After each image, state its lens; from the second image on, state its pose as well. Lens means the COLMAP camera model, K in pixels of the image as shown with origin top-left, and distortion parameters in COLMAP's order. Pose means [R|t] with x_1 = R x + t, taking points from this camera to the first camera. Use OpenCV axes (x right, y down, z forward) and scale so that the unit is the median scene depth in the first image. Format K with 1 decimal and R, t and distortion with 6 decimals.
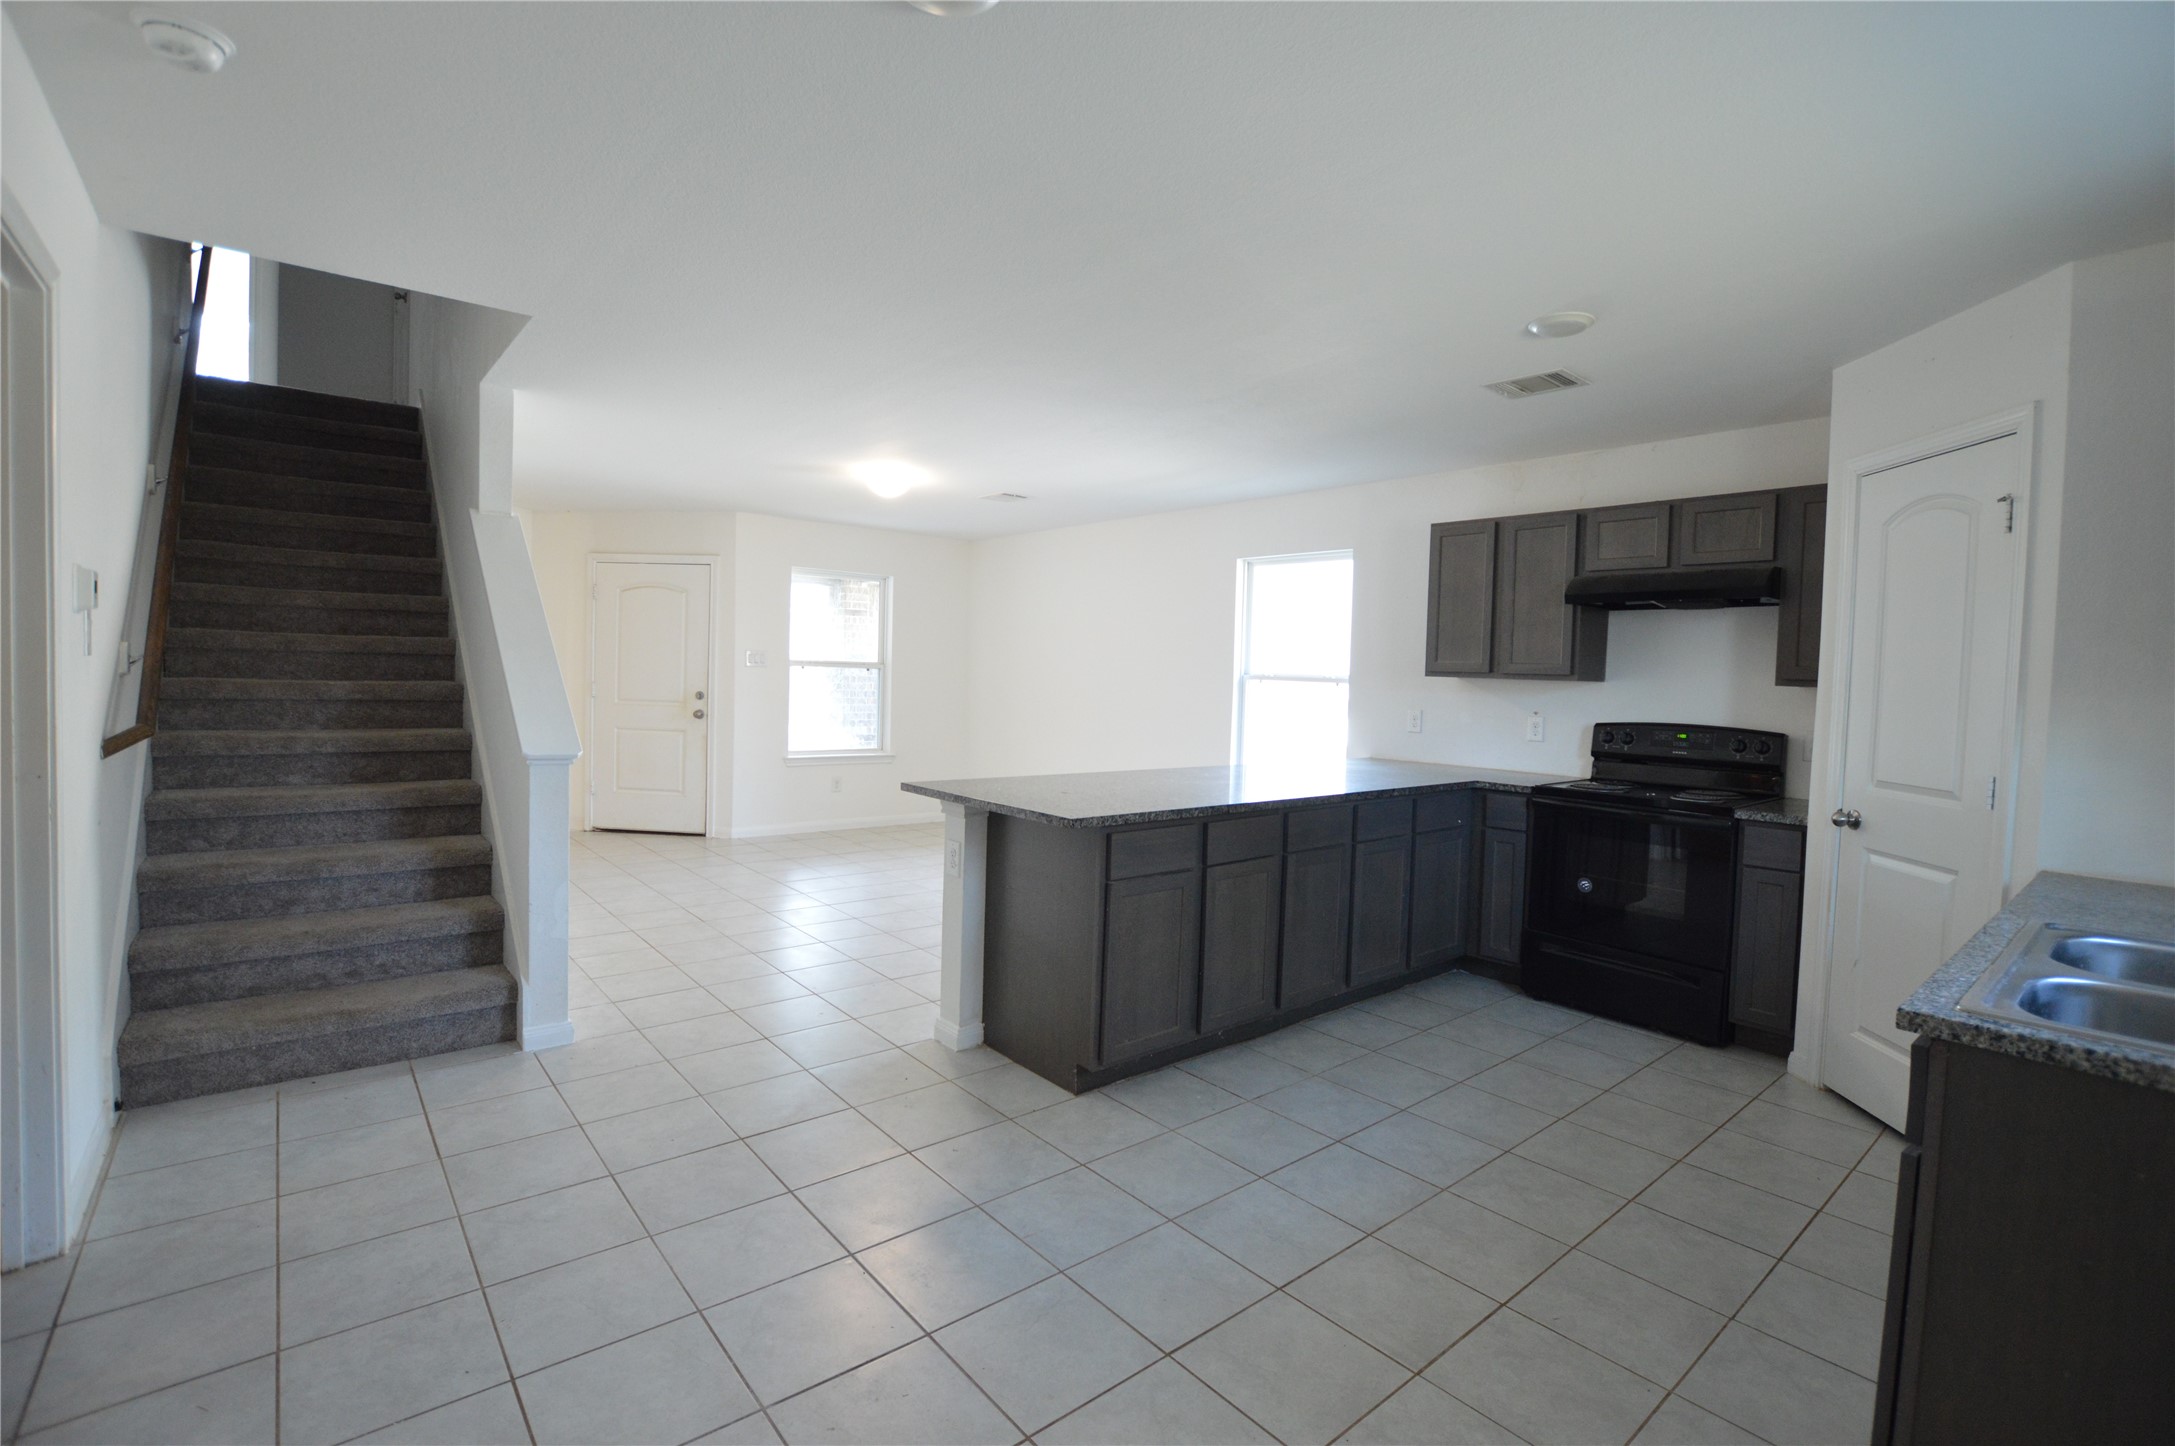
lens RADIAL K [[979.6, 0, 1087.6], [0, 979.6, 714.3], [0, 0, 1]] dist [-0.028635, 0.003451]
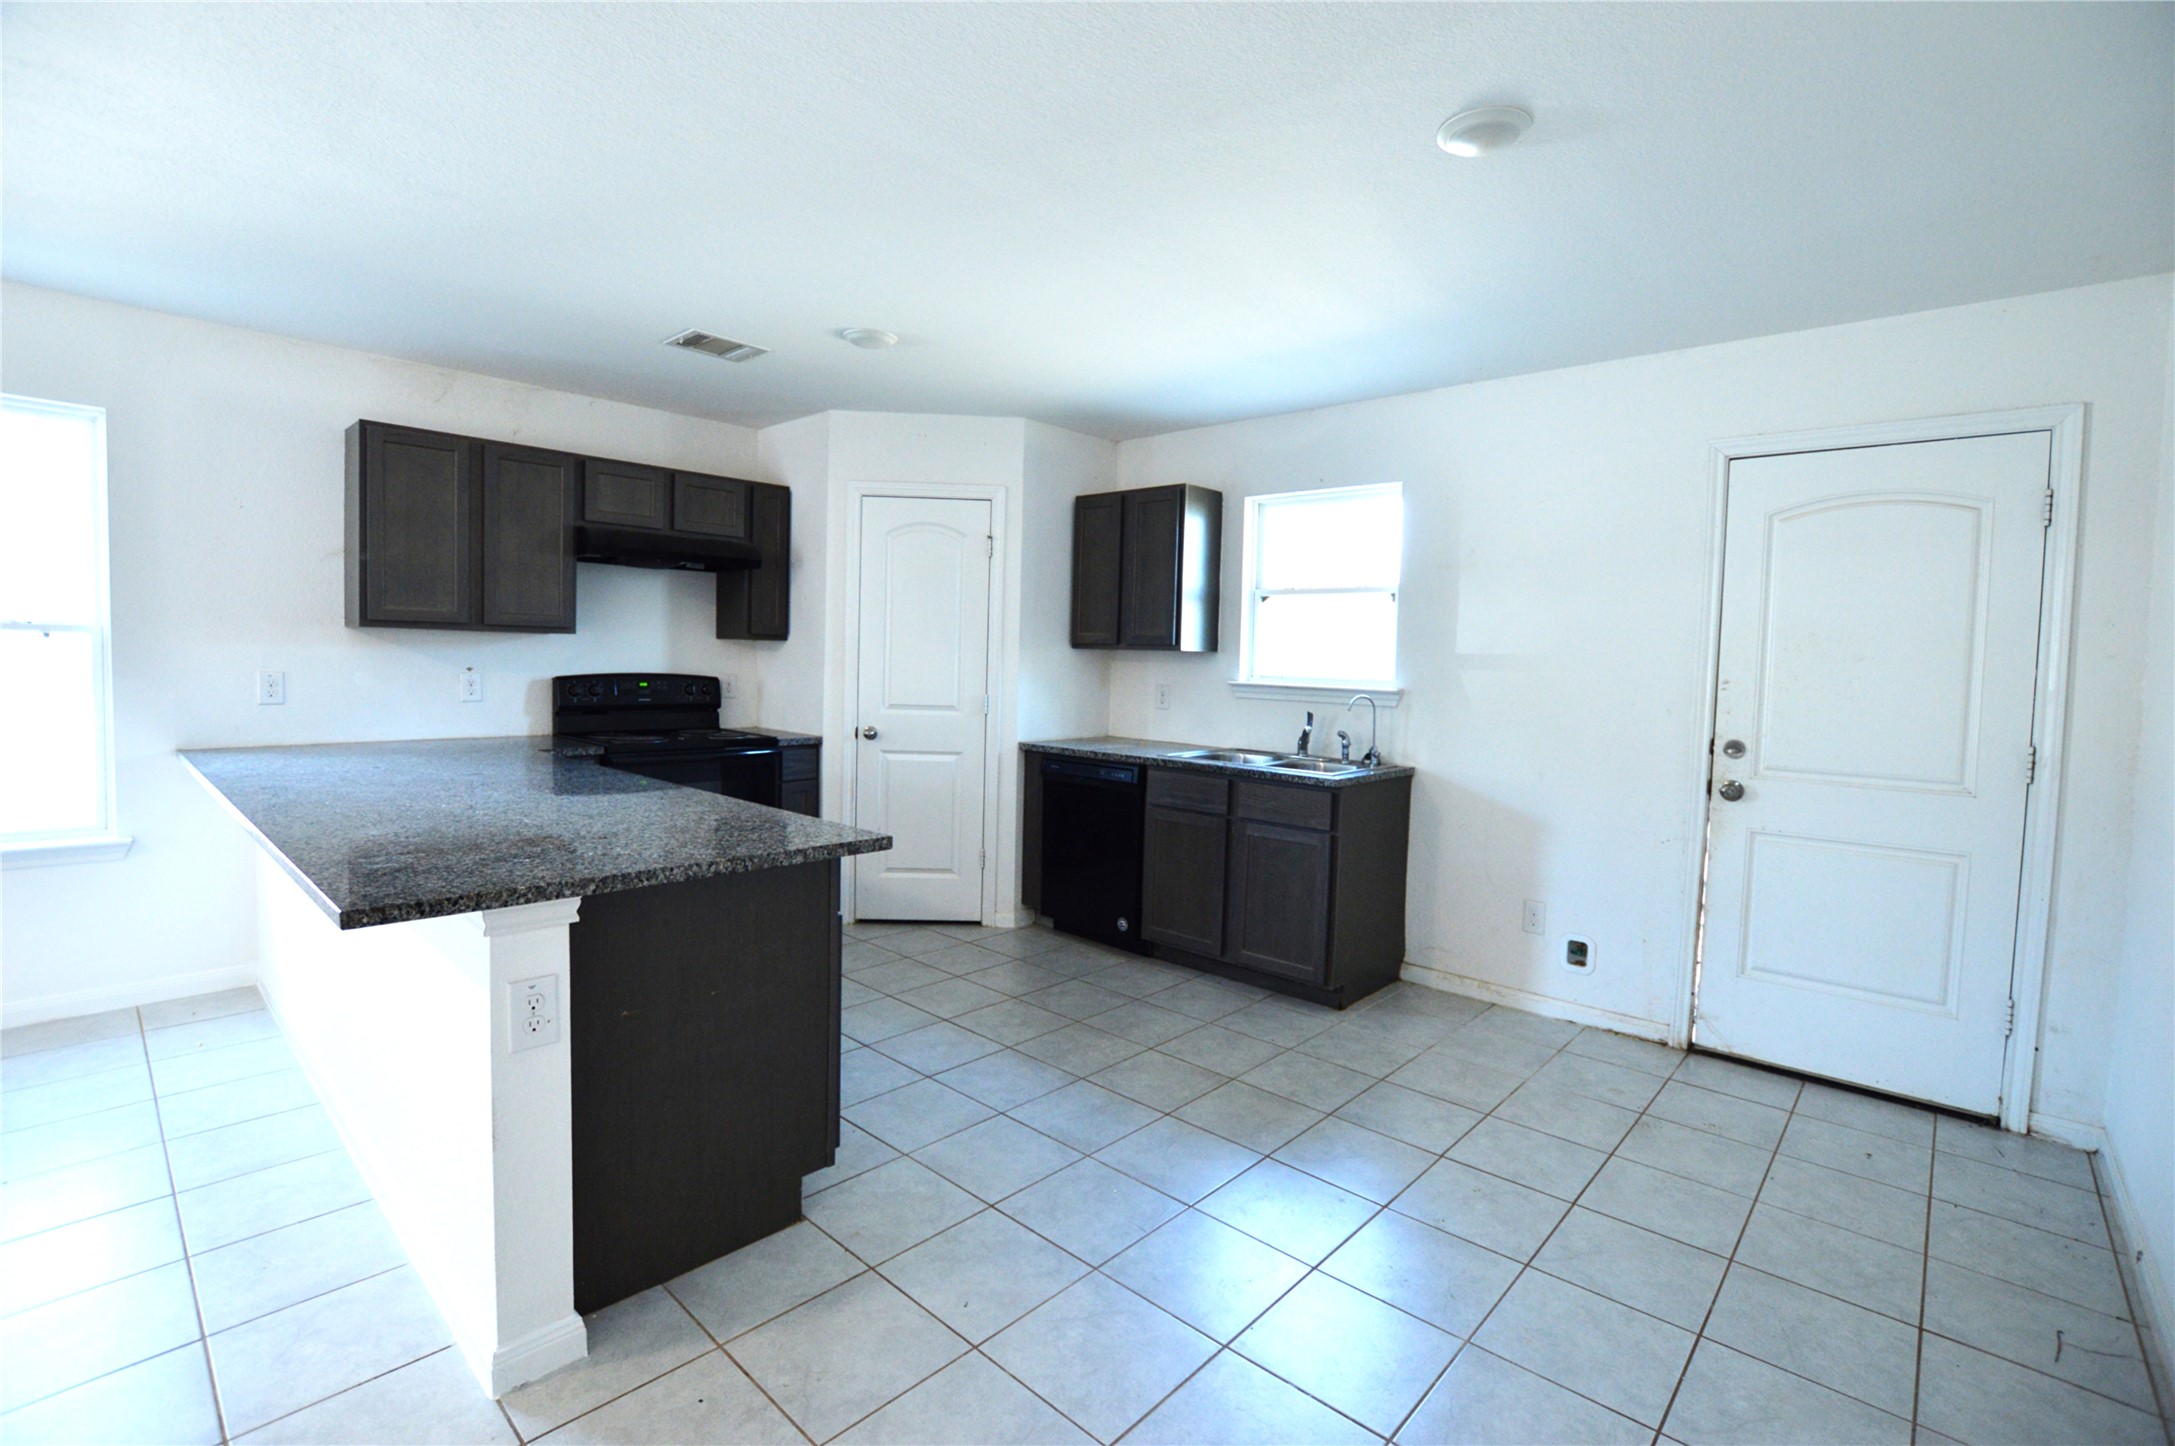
lens RADIAL K [[979.6, 0, 1097.0], [0, 979.6, 705.7], [0, 0, 1]] dist [-0.028635, 0.003451]
pose [[-0.134366, -0.080606, 0.987648, -0.815988], [0.012553, 0.996468, 0.083033, -0.058136], [-0.990852, 0.023555, -0.132879, 0.970902]]
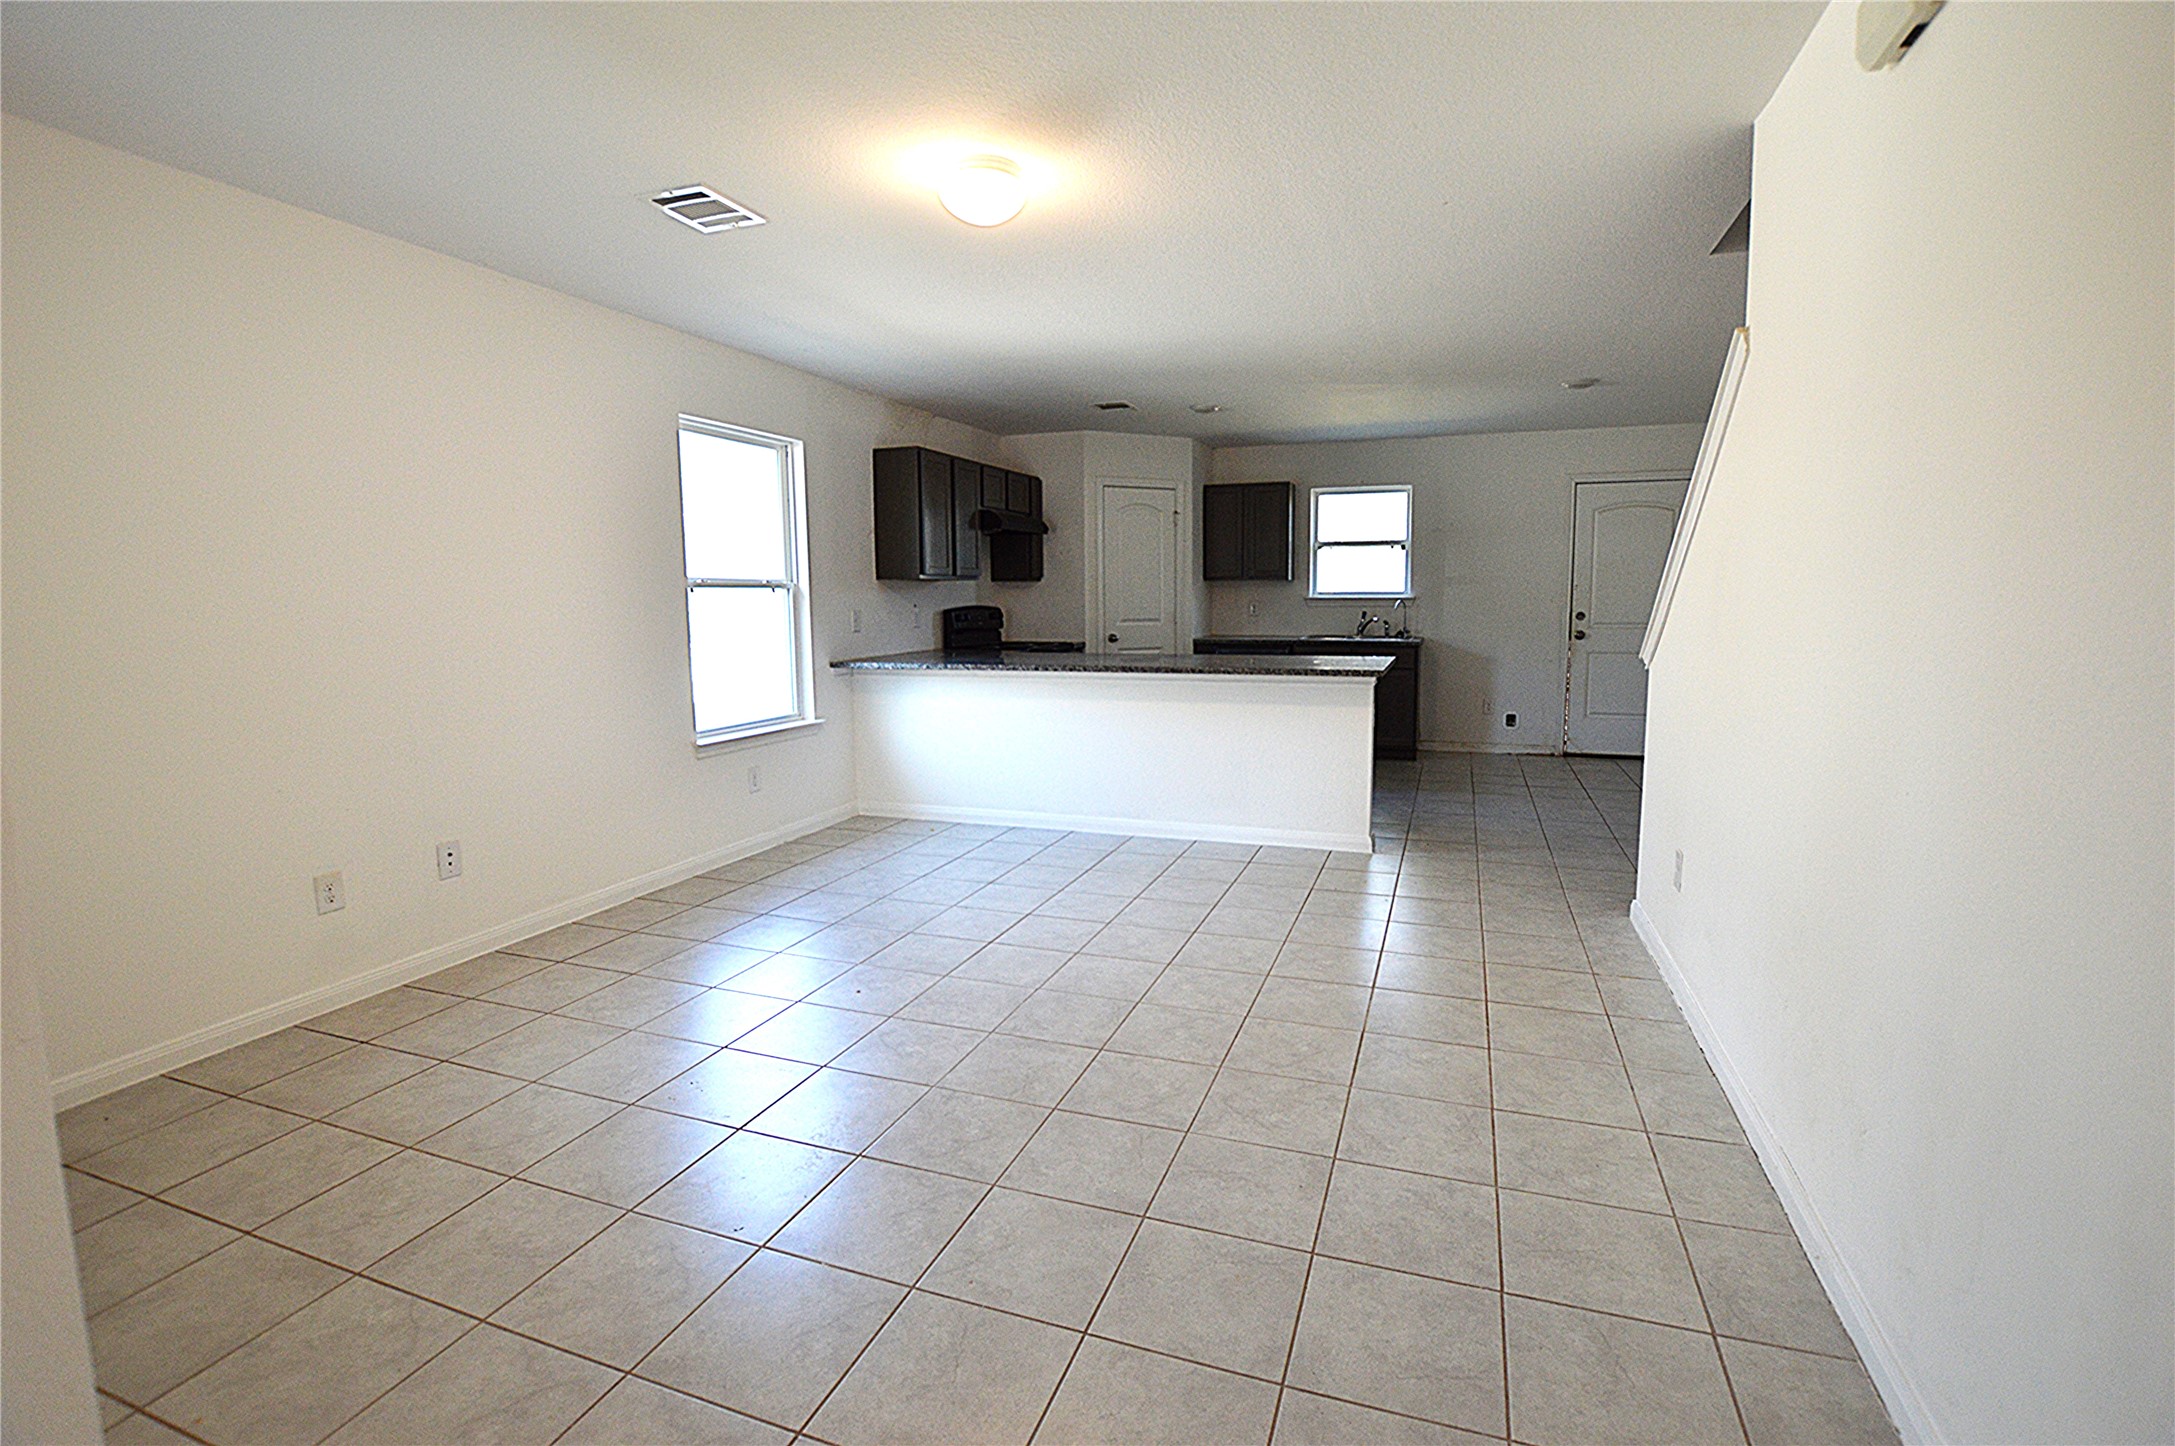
lens RADIAL K [[979.6, 0, 1106.2], [0, 979.6, 707.4], [0, 0, 1]] dist [-0.028635, 0.003451]
pose [[-0.502408, -0.126548, 0.855319, -1.399511], [0.032166, 0.985811, 0.164749, -0.129902], [-0.864032, 0.110283, -0.491209, 2.485713]]
